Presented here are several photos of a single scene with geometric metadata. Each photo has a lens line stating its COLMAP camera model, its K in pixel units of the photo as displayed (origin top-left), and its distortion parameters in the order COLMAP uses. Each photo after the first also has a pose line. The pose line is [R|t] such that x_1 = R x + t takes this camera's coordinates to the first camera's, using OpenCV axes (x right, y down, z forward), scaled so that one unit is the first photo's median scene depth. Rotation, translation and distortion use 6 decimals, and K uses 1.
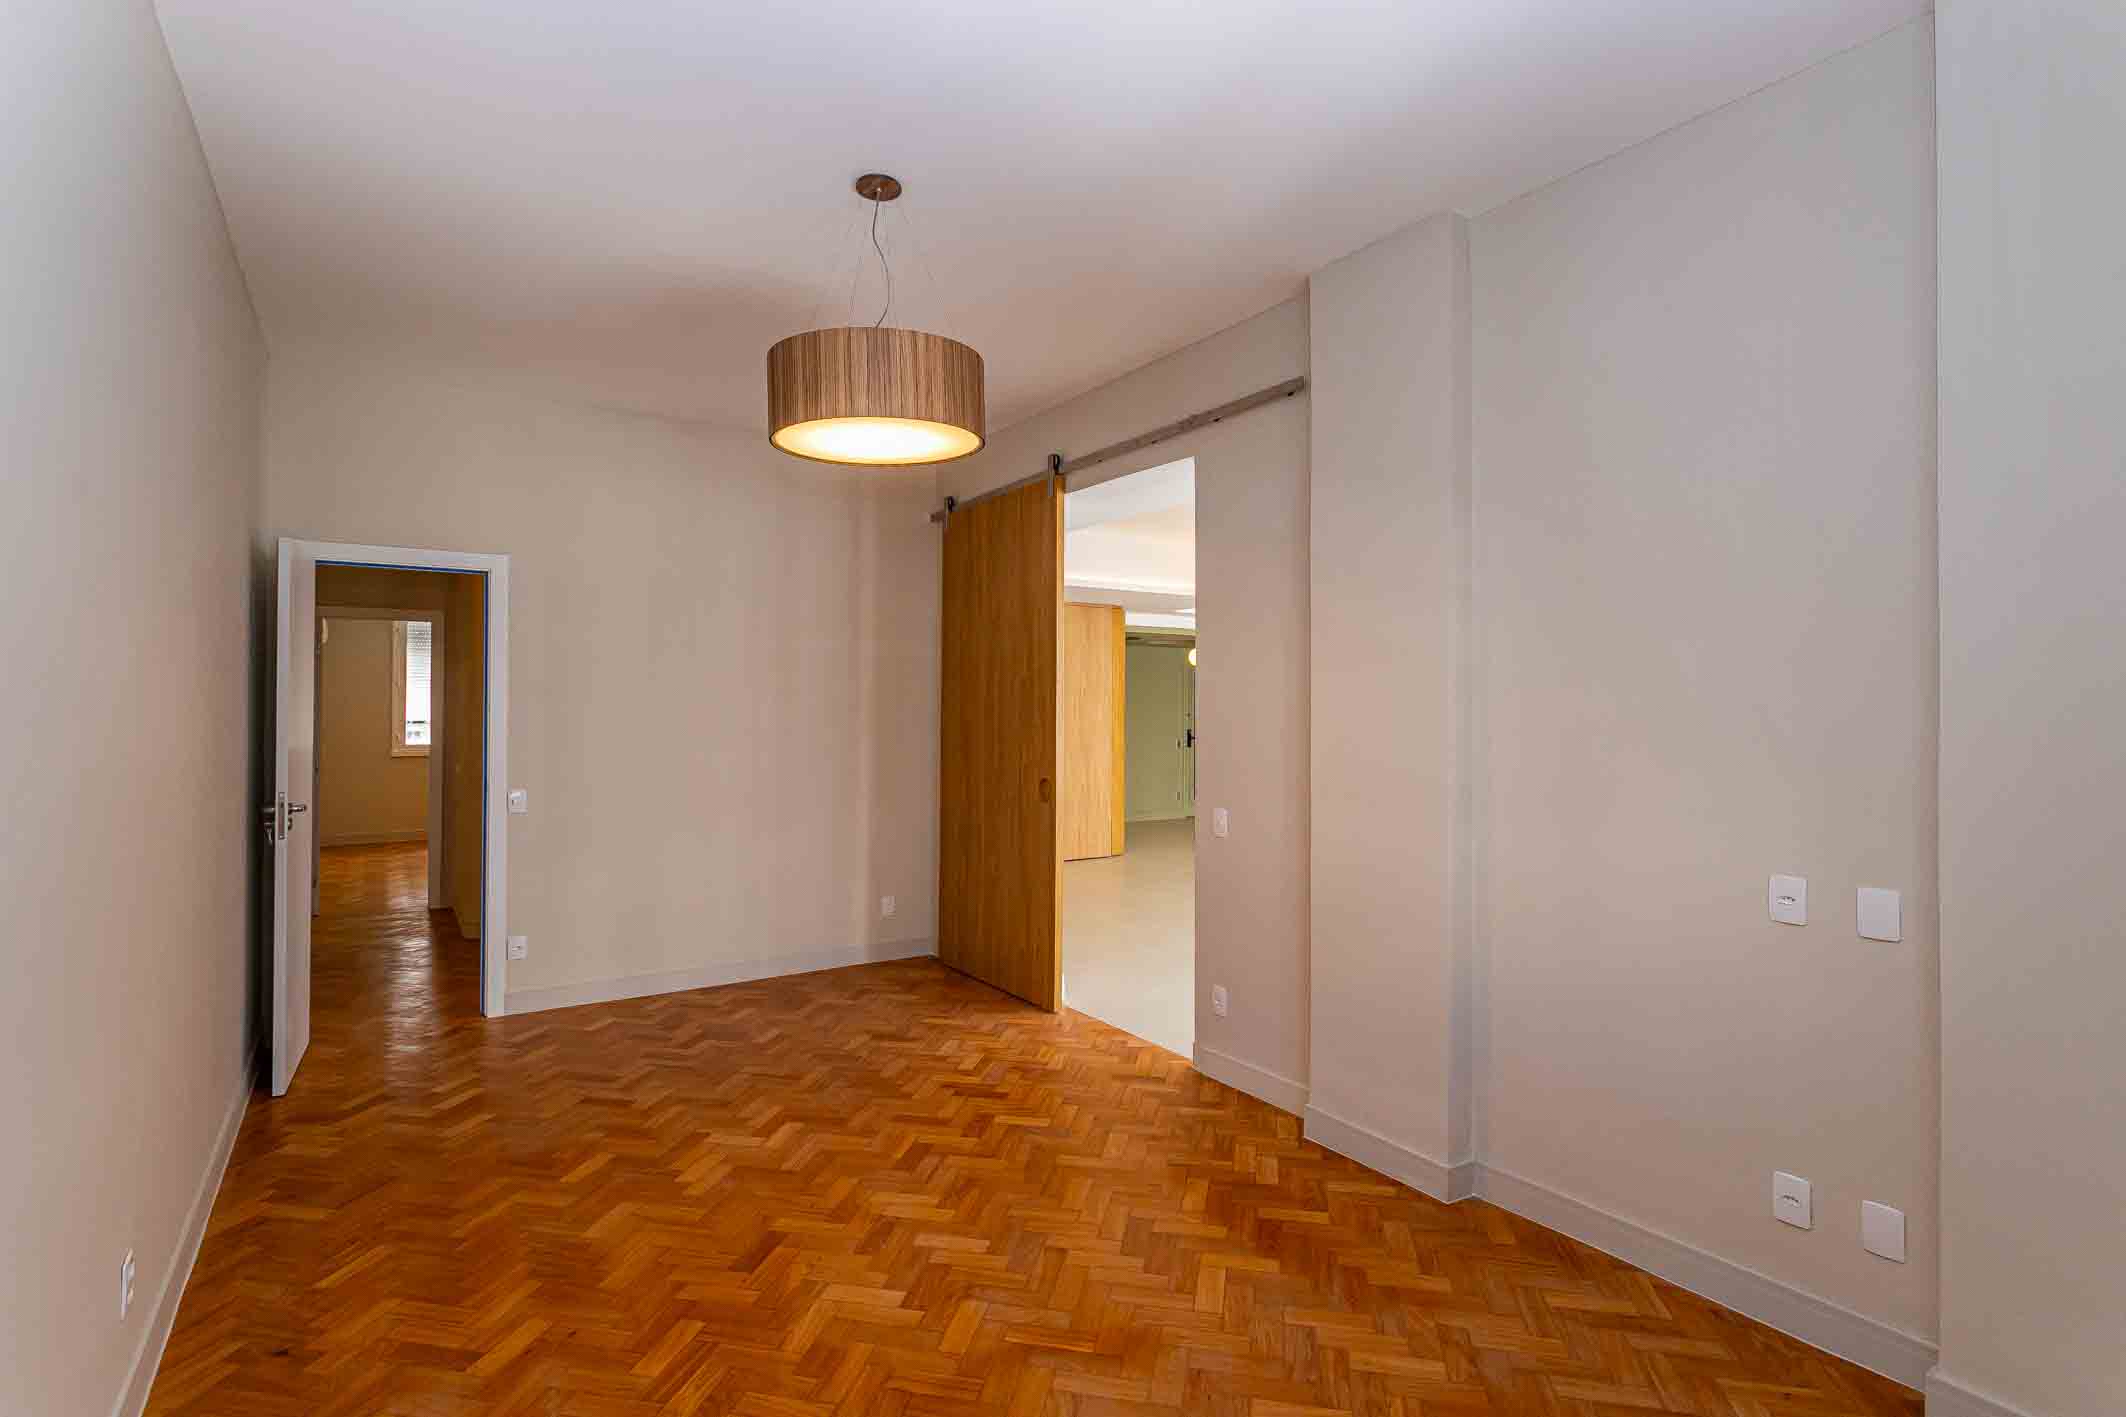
lens RADIAL K [[1013.0, 0, 1065.2], [0, 1013.0, 693.9], [0, 0, 1]] dist [0.002980, 0.000177]
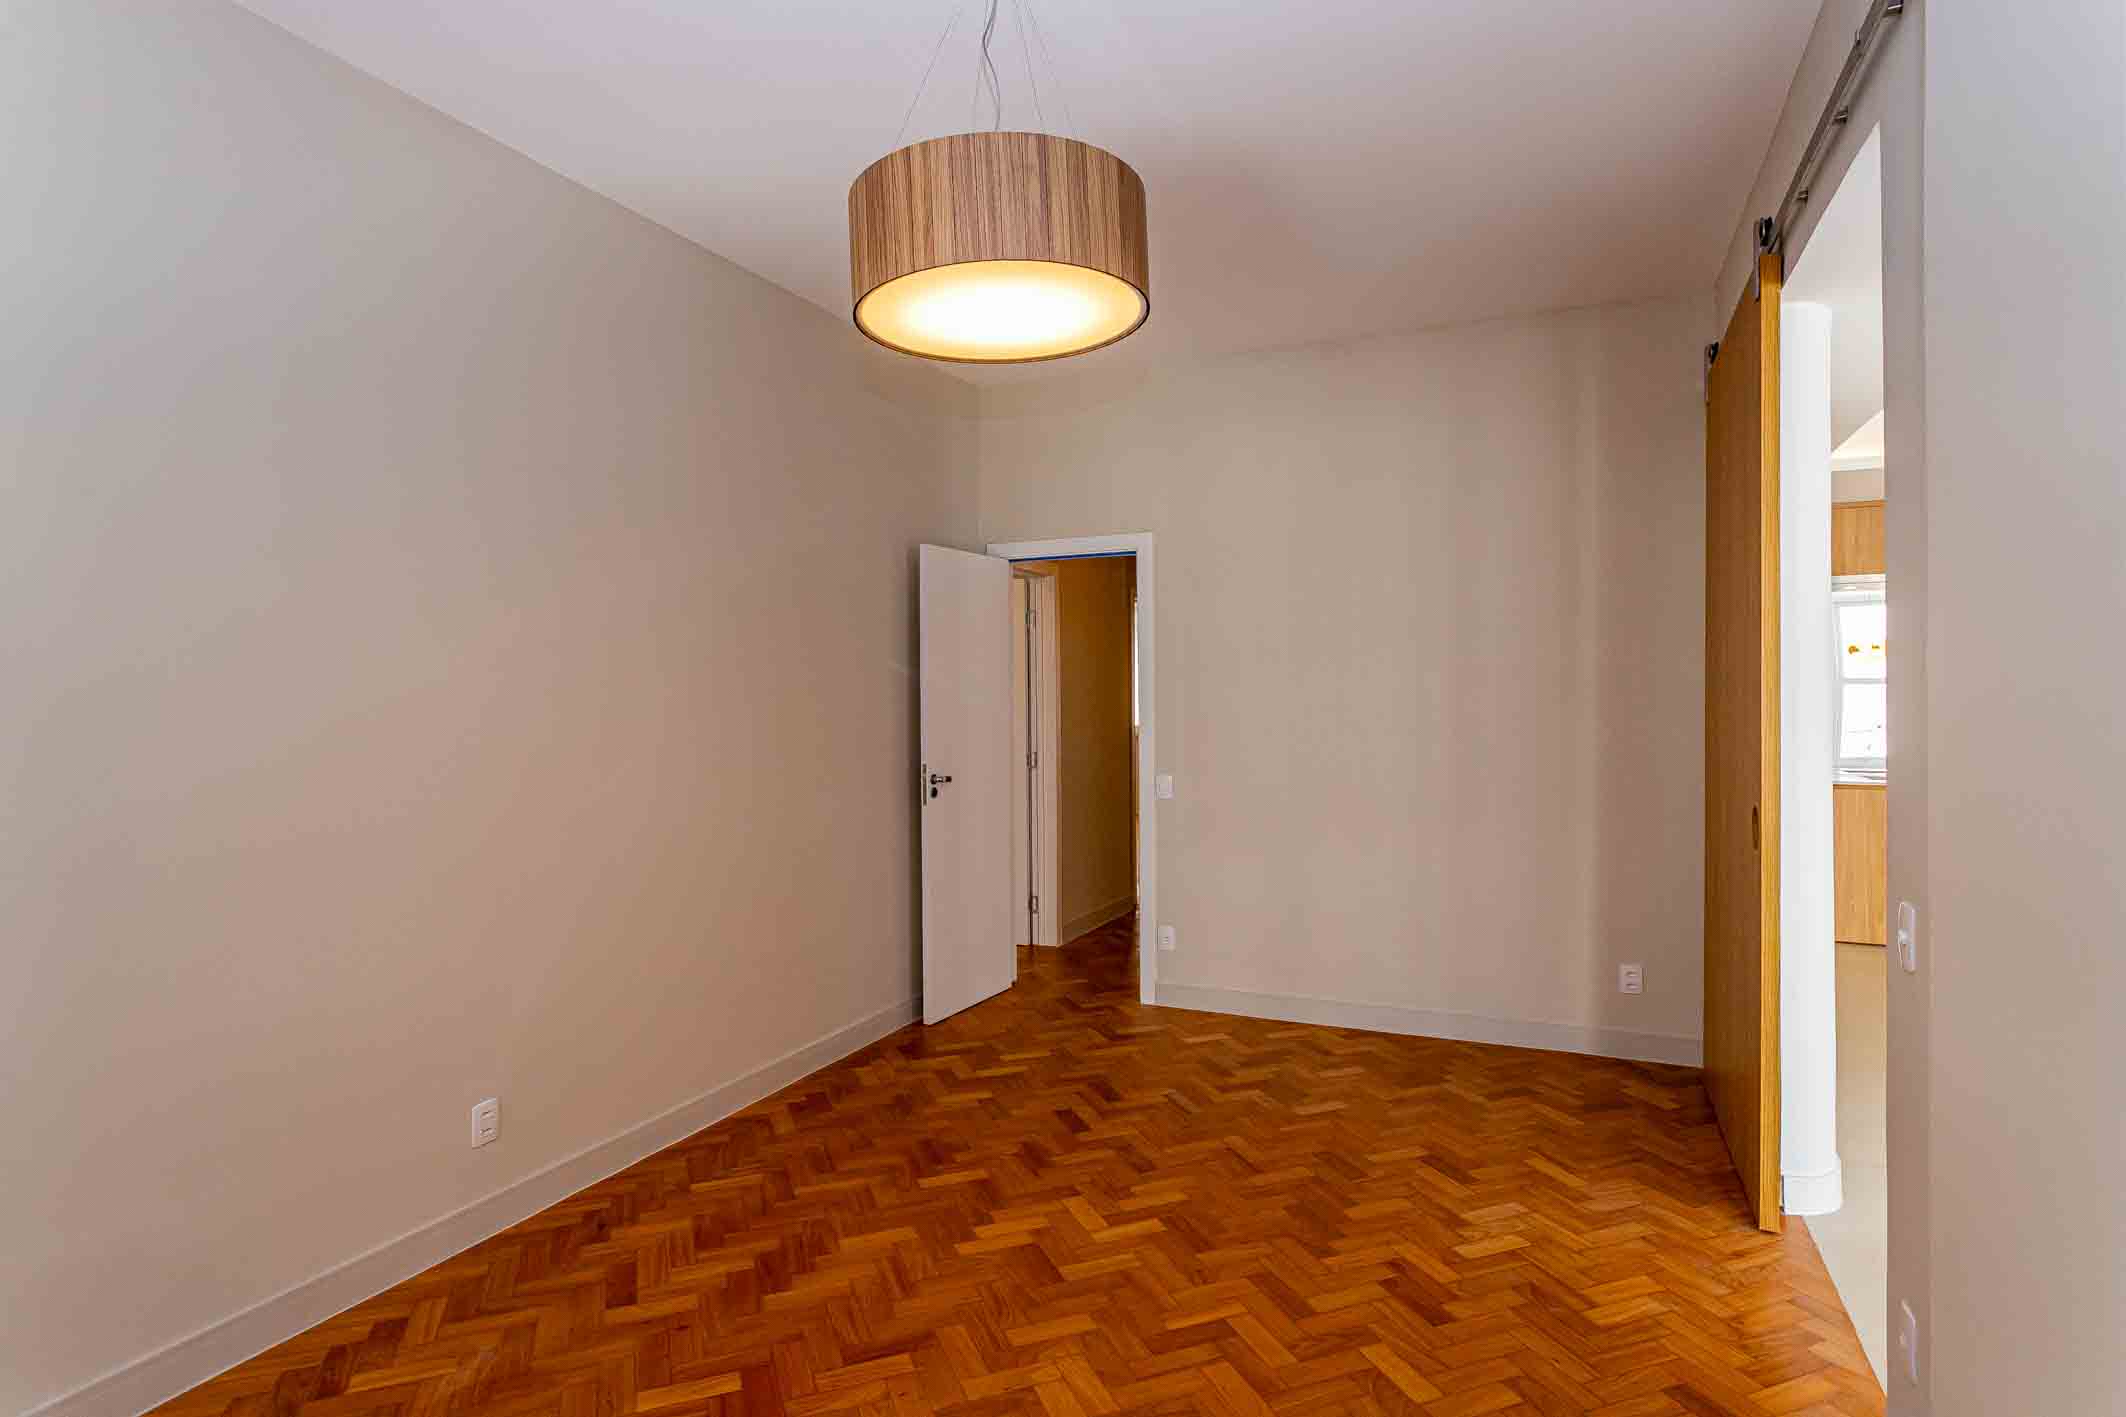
lens RADIAL K [[1100.9, 0, 1073.2], [0, 1100.9, 696.7], [0, 0, 1]] dist [-0.004916, 0.000326]
pose [[0.535988, -0.004522, -0.844214, 0.365874], [0.022001, 0.999721, 0.008613, 0.011422], [0.843939, -0.023190, 0.535937, 0.451399]]
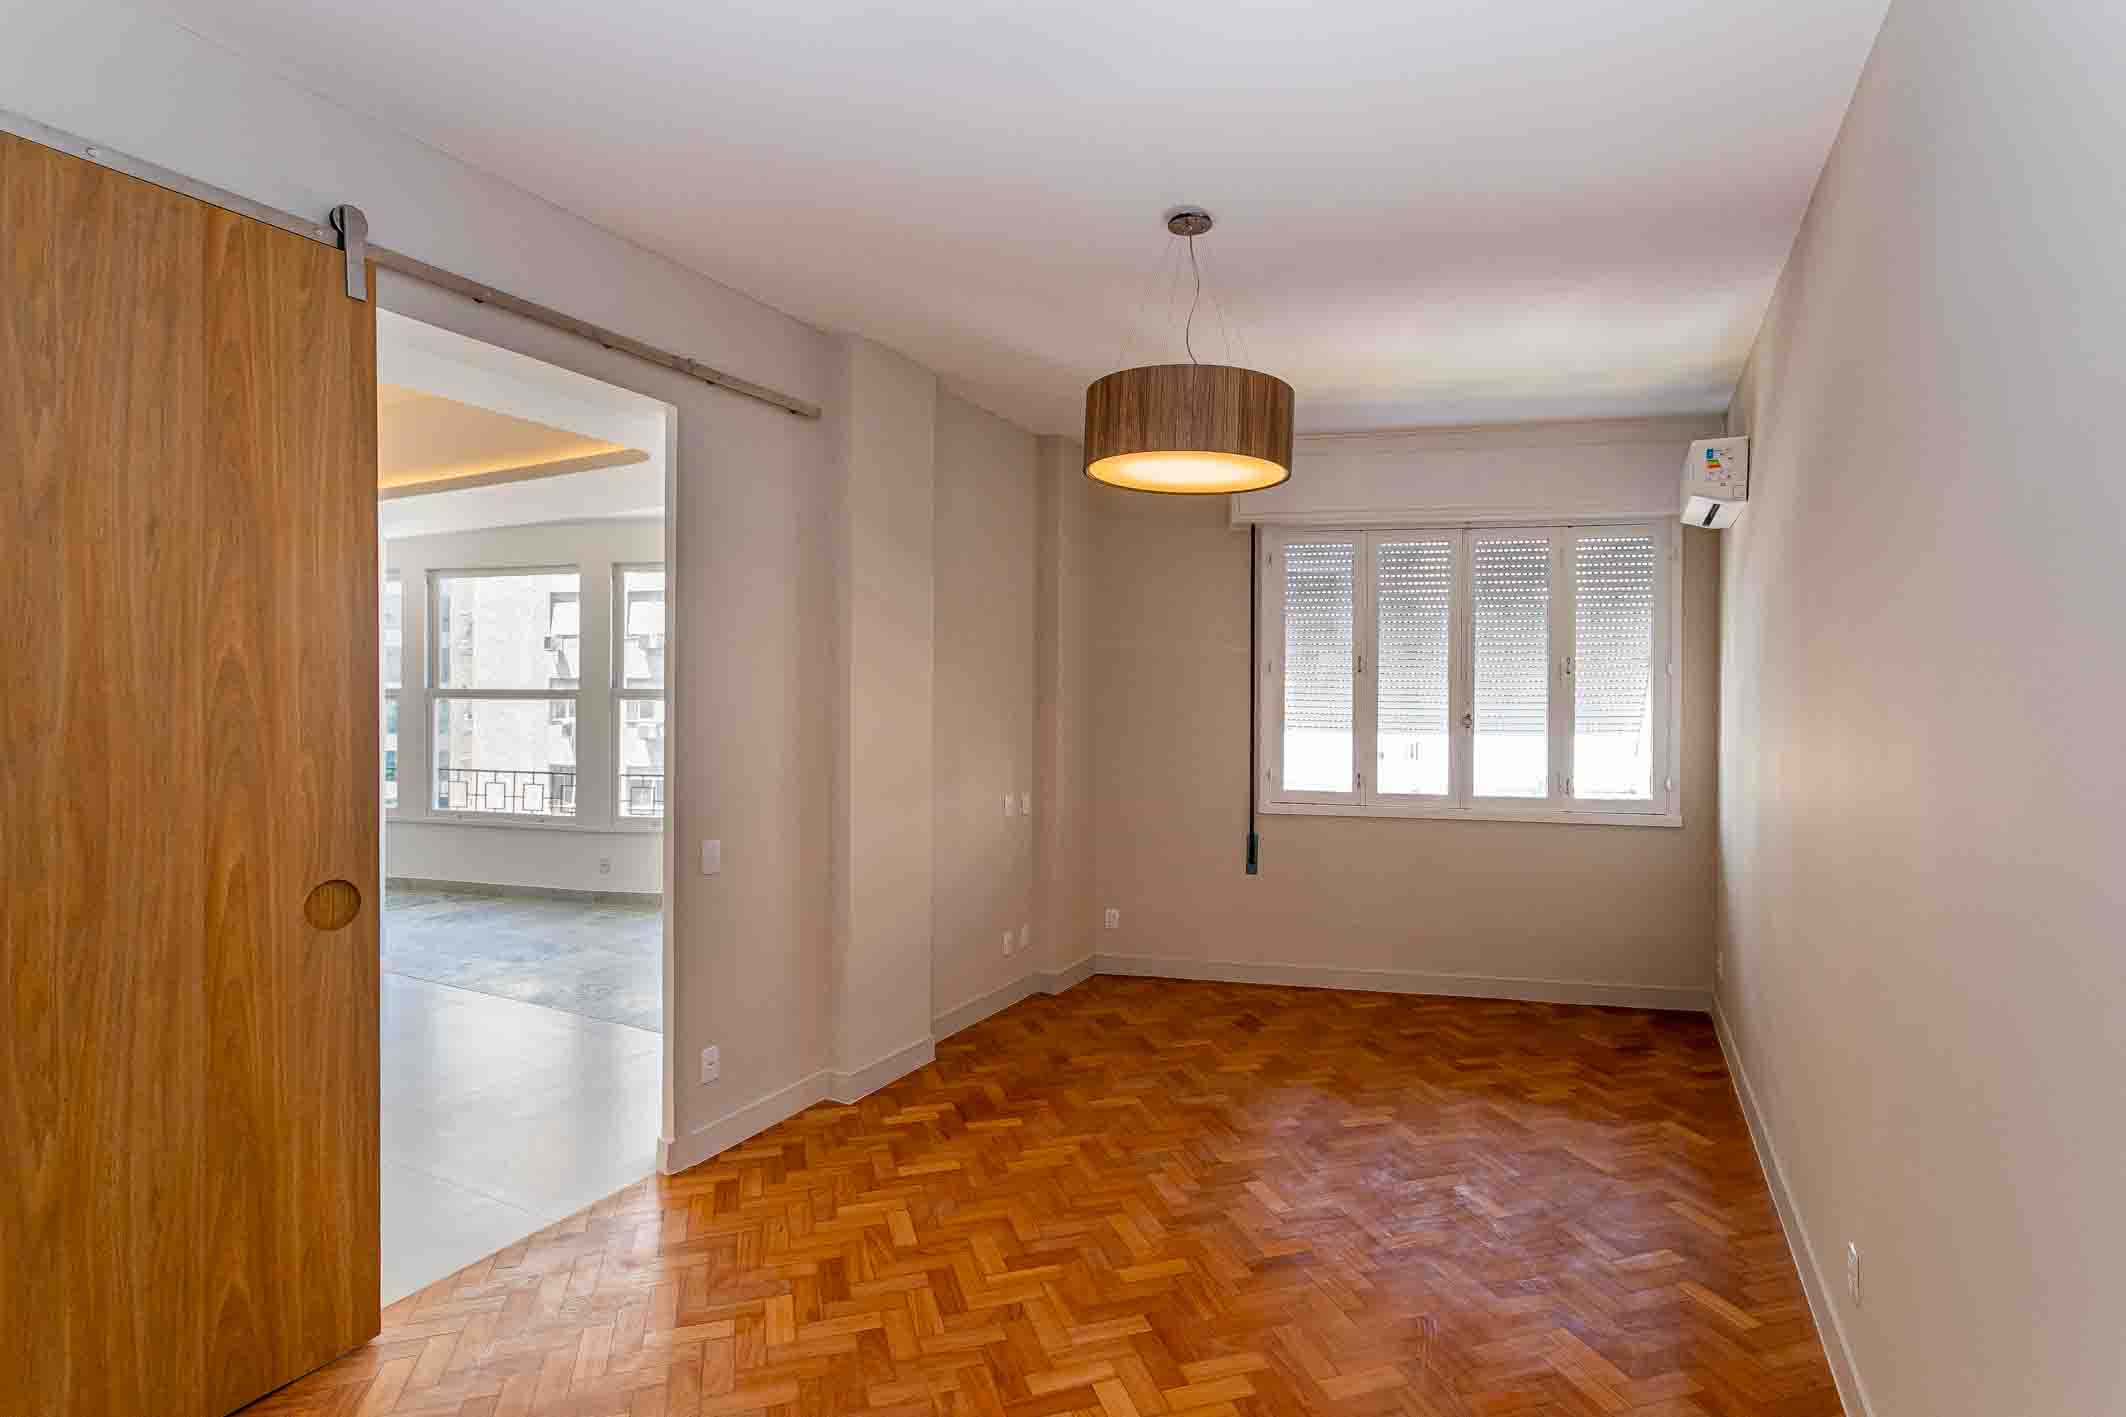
lens RADIAL K [[1013.0, 0, 1065.2], [0, 1013.0, 693.9], [0, 0, 1]] dist [0.002980, 0.000177]
pose [[-0.467821, 0.000099, 0.883823, -0.759859], [-0.026330, 0.999555, -0.014048, -0.006836], [-0.883431, -0.029843, -0.467610, 1.161608]]
